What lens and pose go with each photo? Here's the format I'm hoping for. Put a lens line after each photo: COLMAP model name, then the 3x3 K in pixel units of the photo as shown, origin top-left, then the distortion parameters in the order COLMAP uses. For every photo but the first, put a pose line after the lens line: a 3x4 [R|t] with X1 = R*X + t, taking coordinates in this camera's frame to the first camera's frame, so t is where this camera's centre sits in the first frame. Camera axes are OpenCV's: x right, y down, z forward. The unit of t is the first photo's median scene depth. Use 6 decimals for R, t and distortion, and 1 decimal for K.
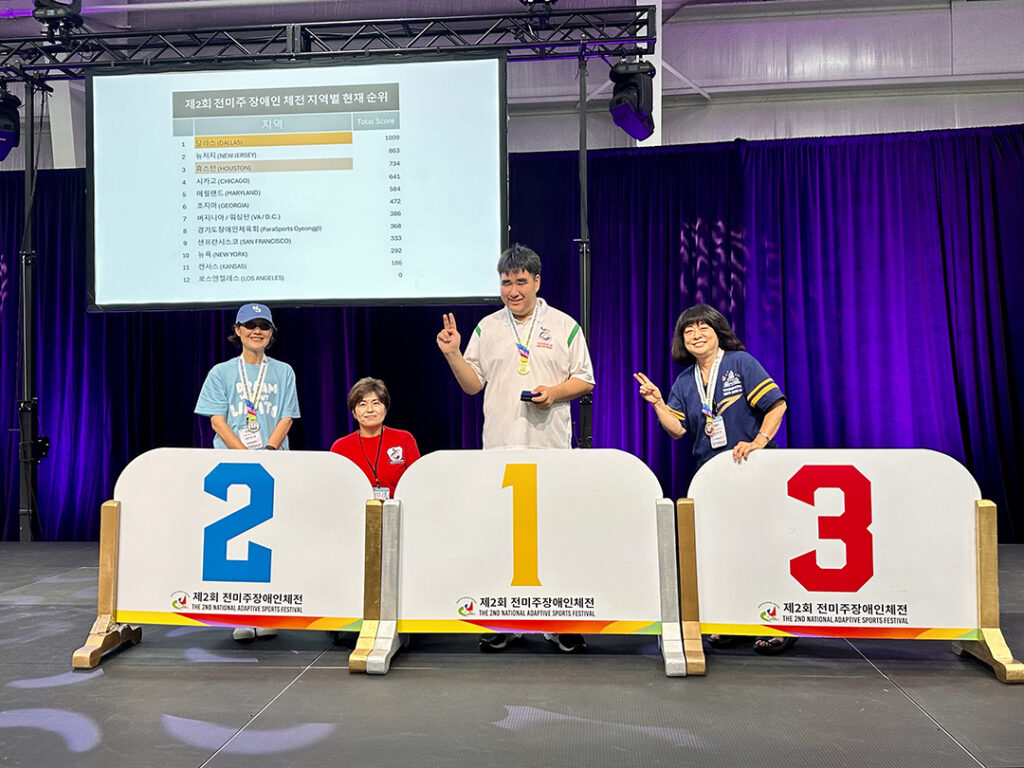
lens RADIAL K [[933.1, 0, 500.7], [0, 933.1, 375.6], [0, 0, 1]] dist [0.026440, -0.056578]
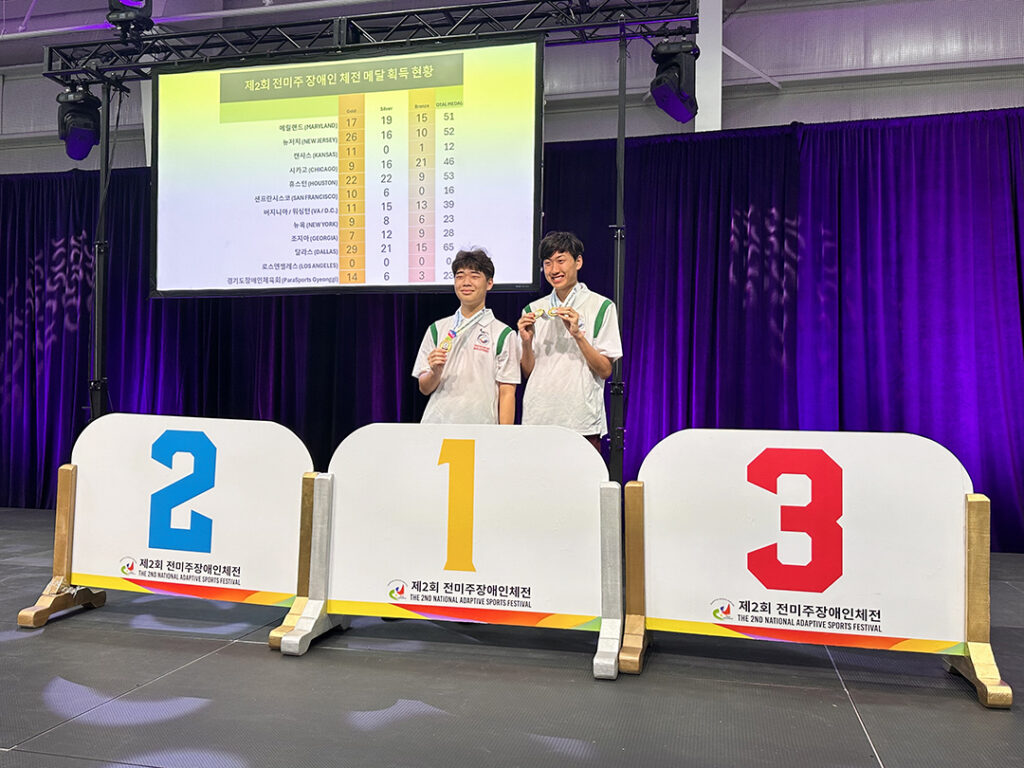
lens RADIAL K [[880.1, 0, 515.4], [0, 880.1, 388.6], [0, 0, 1]] dist [-0.015840, 0.010676]
pose [[0.989977, 0.020208, -0.139775, 0.189262], [-0.019534, 0.999790, 0.006191, 0.035798], [0.139871, -0.003399, 0.990164, 0.128163]]
